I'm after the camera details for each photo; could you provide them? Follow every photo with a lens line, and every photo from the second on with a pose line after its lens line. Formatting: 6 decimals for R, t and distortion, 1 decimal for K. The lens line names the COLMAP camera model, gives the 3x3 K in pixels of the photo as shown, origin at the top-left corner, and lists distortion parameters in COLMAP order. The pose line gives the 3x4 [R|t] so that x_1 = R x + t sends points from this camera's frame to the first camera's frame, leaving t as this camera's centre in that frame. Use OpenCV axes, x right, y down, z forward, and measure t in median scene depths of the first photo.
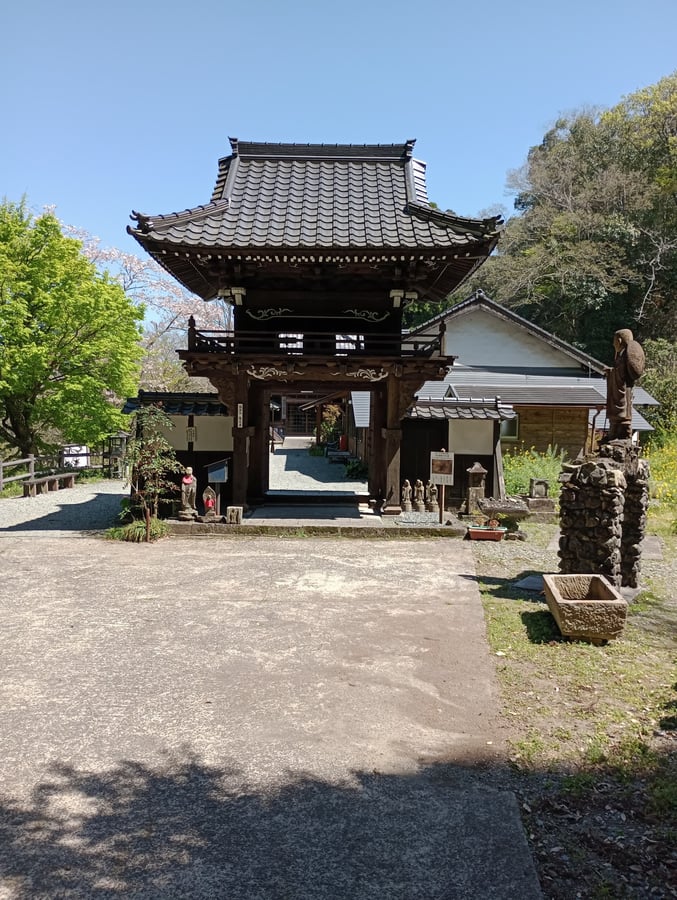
lens RADIAL K [[764.8, 0, 338.5], [0, 764.8, 449.6], [0, 0, 1]] dist [0.011943, -0.002383]
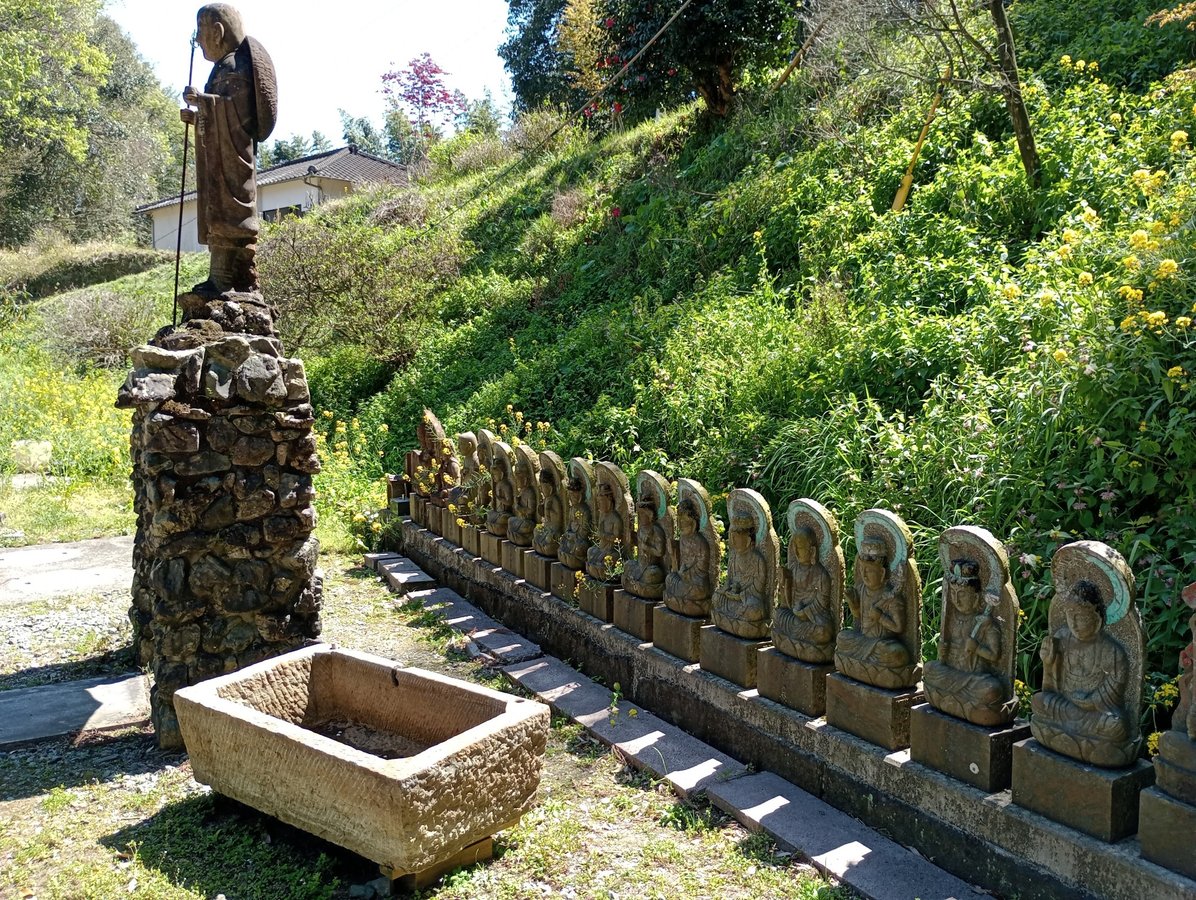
lens RADIAL K [[1016.3, 0, 597.5], [0, 1016.3, 451.5], [0, 0, 1]] dist [0.011943, -0.002383]
pose [[0.497894, -0.089808, 0.862575, 0.002872], [0.057282, 0.995857, 0.070620, 0.045380], [-0.865344, 0.014249, 0.500976, 0.621181]]
